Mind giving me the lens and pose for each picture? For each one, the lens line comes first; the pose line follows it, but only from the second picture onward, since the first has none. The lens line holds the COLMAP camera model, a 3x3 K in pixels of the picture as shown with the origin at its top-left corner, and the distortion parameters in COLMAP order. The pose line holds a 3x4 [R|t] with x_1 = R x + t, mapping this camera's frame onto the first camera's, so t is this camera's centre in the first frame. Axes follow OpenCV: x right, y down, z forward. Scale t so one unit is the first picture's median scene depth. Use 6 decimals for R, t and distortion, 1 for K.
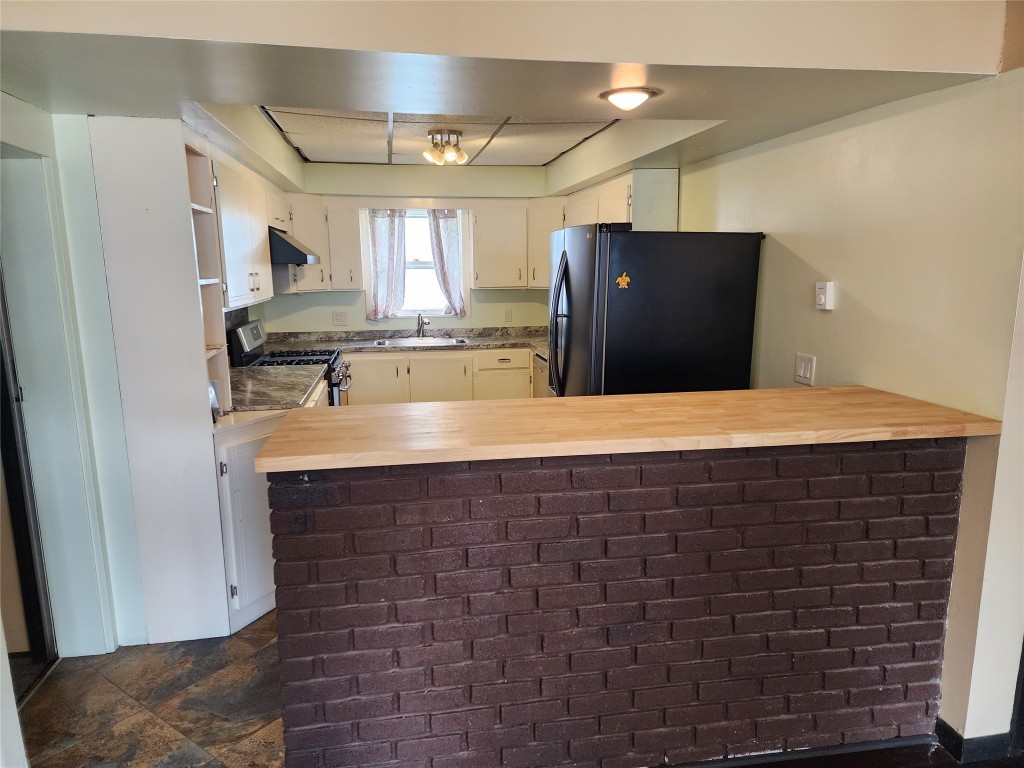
lens RADIAL K [[683.7, 0, 517.6], [0, 683.7, 394.0], [0, 0, 1]] dist [0.083934, -0.075956]
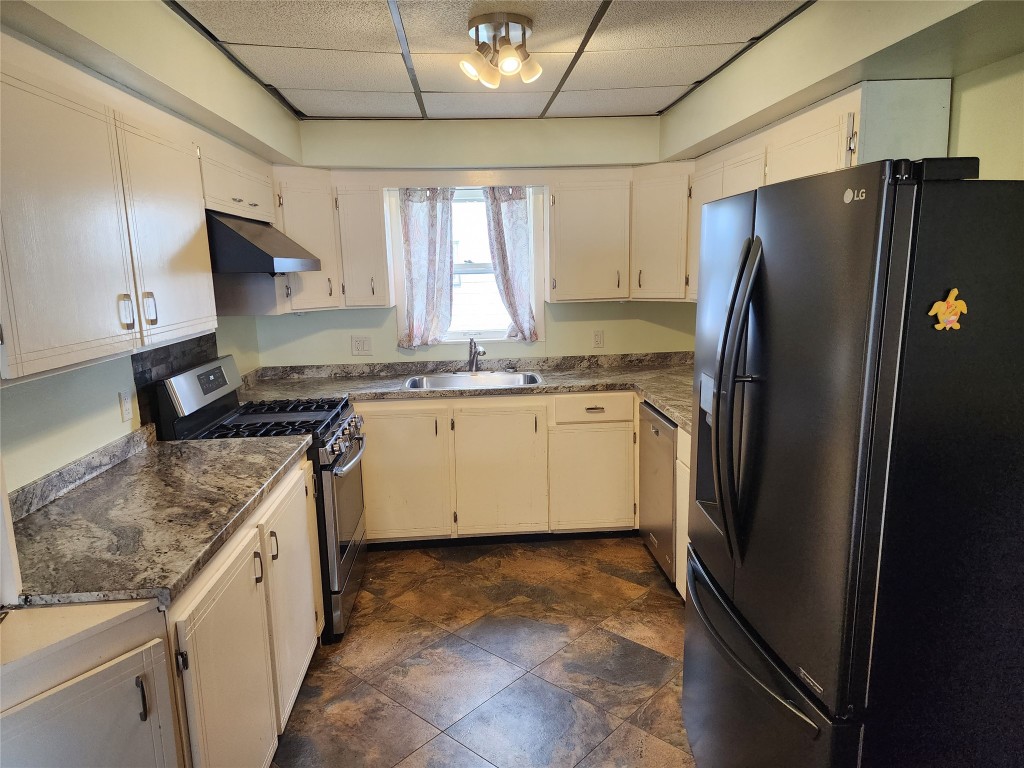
lens RADIAL K [[683.7, 0, 519.8], [0, 683.7, 390.3], [0, 0, 1]] dist [0.083934, -0.075956]
pose [[0.994706, 0.003849, -0.102687, -0.023868], [-0.004123, 0.999988, -0.002453, -0.065751], [0.102677, 0.002864, 0.994711, 0.327127]]
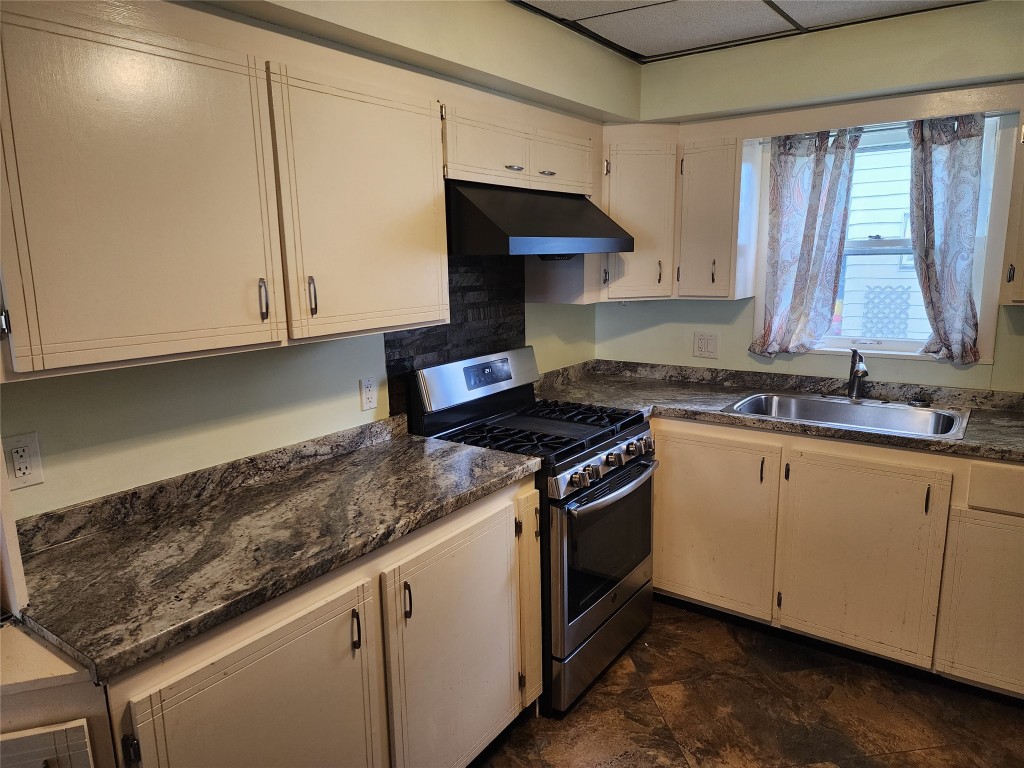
lens RADIAL K [[683.7, 0, 515.5], [0, 683.7, 386.3], [0, 0, 1]] dist [0.083934, -0.075956]
pose [[0.700453, 0.132644, -0.701263, 0.035630], [-0.121553, 0.990394, 0.065921, -0.099379], [0.703271, 0.039066, 0.709848, 0.512653]]
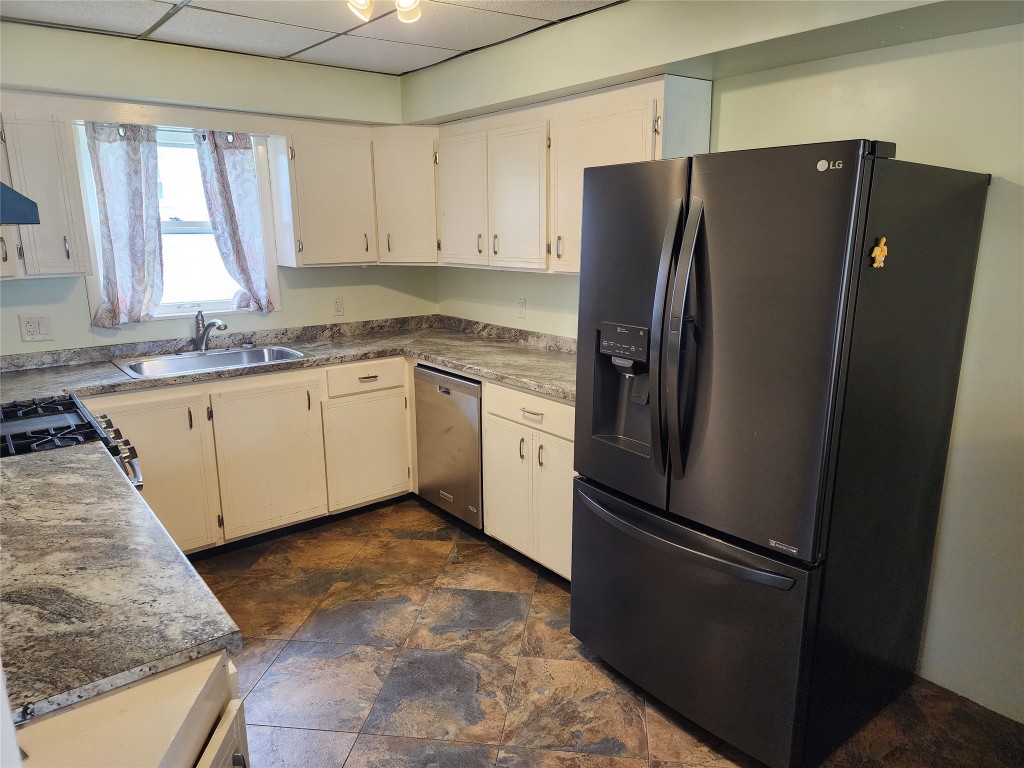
lens RADIAL K [[683.7, 0, 515.0], [0, 683.7, 388.6], [0, 0, 1]] dist [0.083934, -0.075956]
pose [[0.879315, -0.106371, 0.464210, -0.197316], [0.088802, 0.994263, 0.059619, -0.065398], [-0.467889, -0.011201, 0.883716, 0.362364]]
